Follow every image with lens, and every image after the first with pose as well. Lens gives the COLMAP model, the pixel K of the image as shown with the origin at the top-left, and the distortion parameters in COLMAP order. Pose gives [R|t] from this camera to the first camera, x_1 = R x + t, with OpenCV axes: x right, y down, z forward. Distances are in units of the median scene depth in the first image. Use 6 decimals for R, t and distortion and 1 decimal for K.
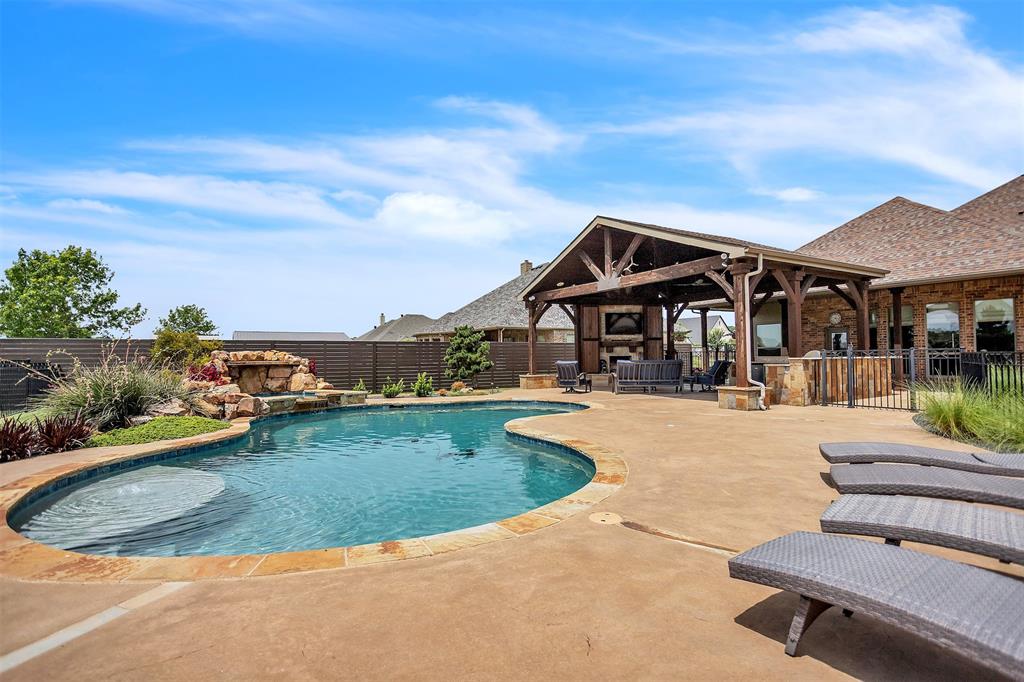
lens RADIAL K [[500.6, 0, 511.5], [0, 500.6, 343.9], [0, 0, 1]] dist [-0.059485, 0.036763]
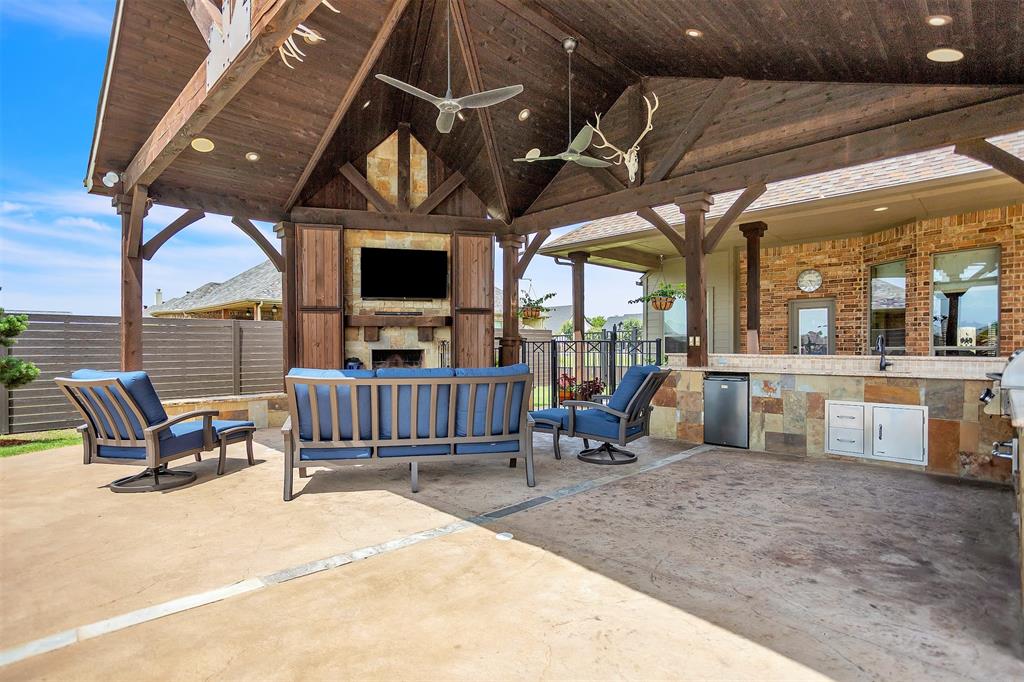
lens RADIAL K [[500.6, 0, 511.5], [0, 500.6, 343.9], [0, 0, 1]] dist [-0.059485, 0.036763]
pose [[0.963730, 0.005700, 0.266818, 0.199295], [-0.011607, 0.999721, 0.020570, 0.009437], [-0.266627, -0.022920, 0.963527, 0.561695]]
